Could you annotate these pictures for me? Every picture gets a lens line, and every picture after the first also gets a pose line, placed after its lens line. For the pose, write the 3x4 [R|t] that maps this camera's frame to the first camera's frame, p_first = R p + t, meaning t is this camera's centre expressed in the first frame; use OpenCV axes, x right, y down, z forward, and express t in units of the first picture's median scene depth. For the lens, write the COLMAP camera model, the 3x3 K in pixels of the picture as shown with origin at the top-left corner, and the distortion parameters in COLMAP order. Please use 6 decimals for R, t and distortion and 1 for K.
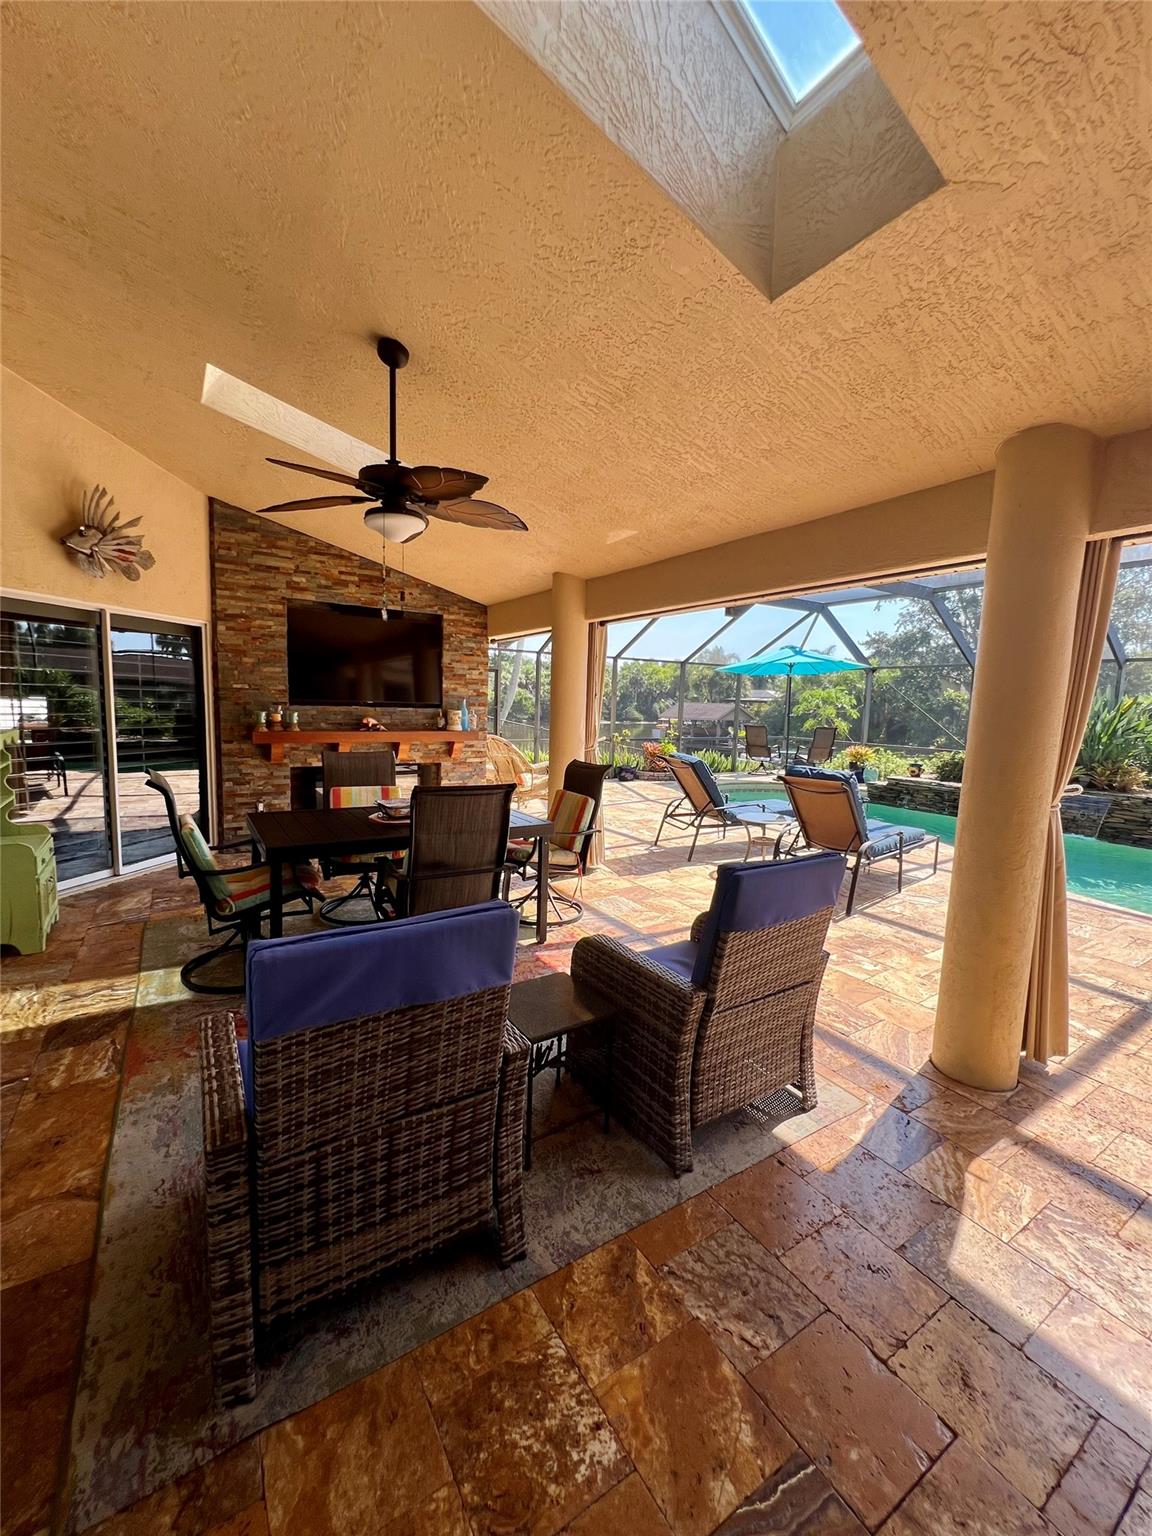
lens RADIAL K [[616.7, 0, 576.9], [0, 616.7, 772.1], [0, 0, 1]] dist [-0.005105, 0.001140]
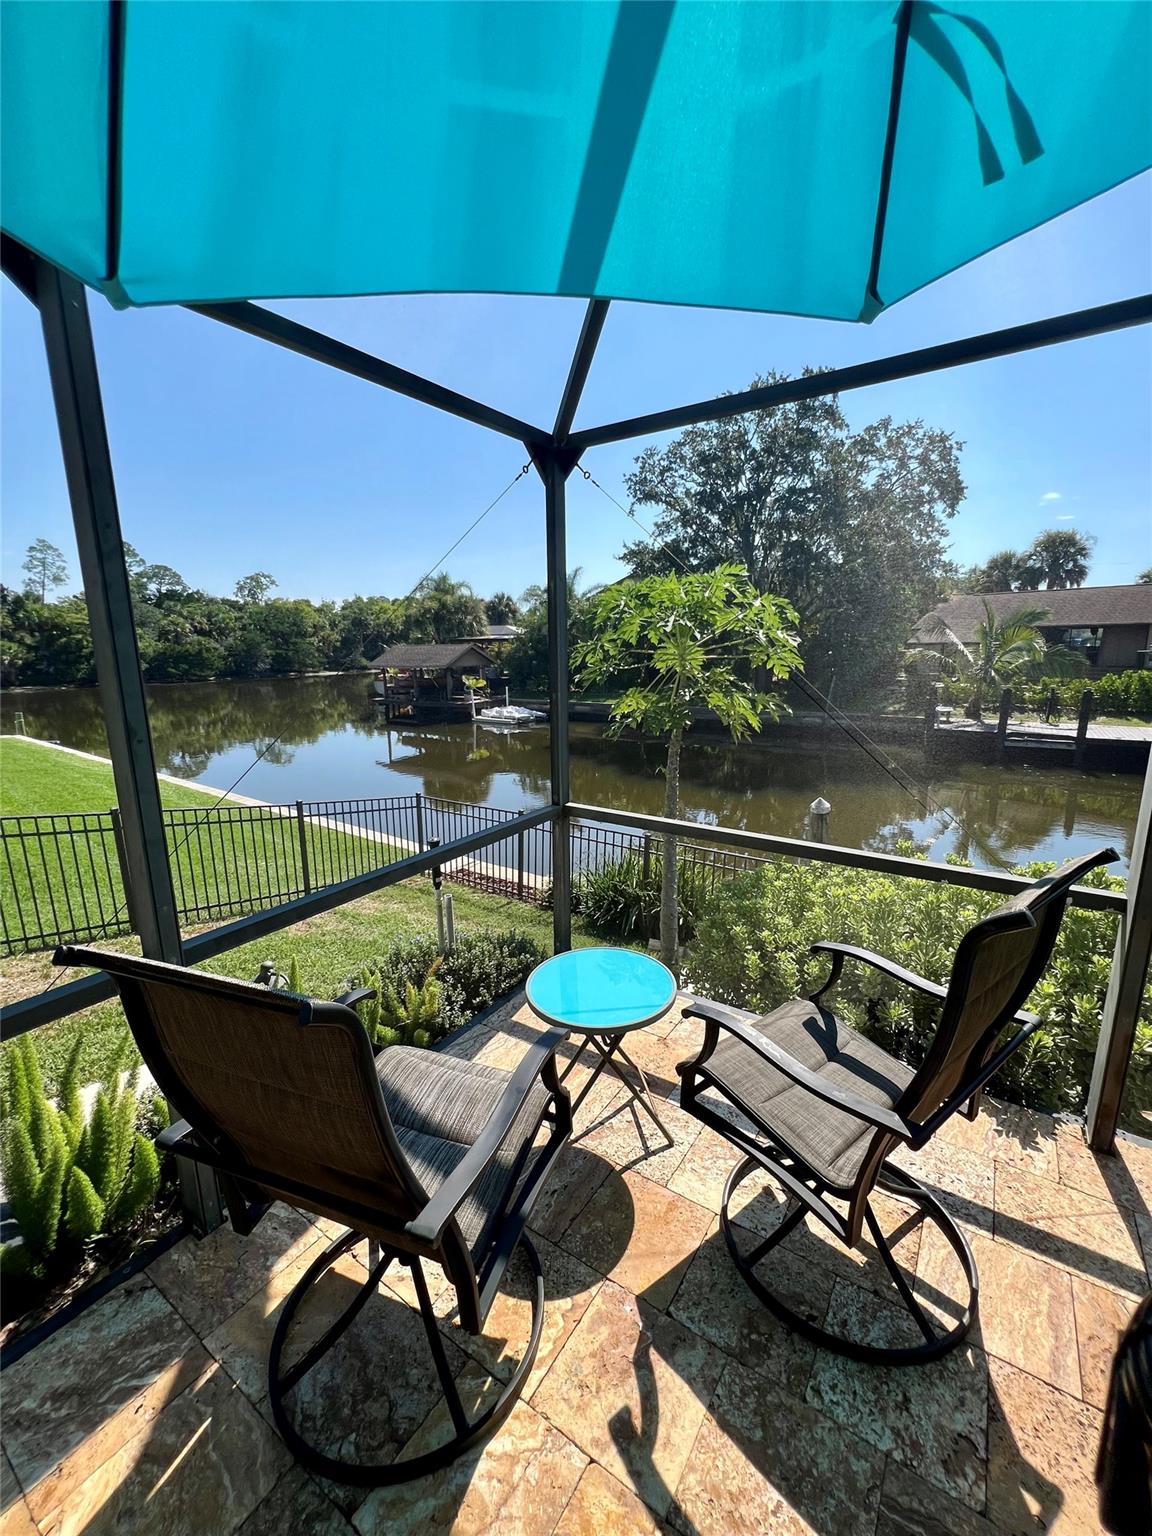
lens RADIAL K [[616.6, 0, 574.5], [0, 616.6, 769.2], [0, 0, 1]] dist [-0.003865, 0.000573]
pose [[0.921165, -0.118594, 0.370663, 1.581511], [0.085720, 0.990876, 0.104002, -0.521851], [-0.379615, -0.064030, 0.922926, 4.855166]]
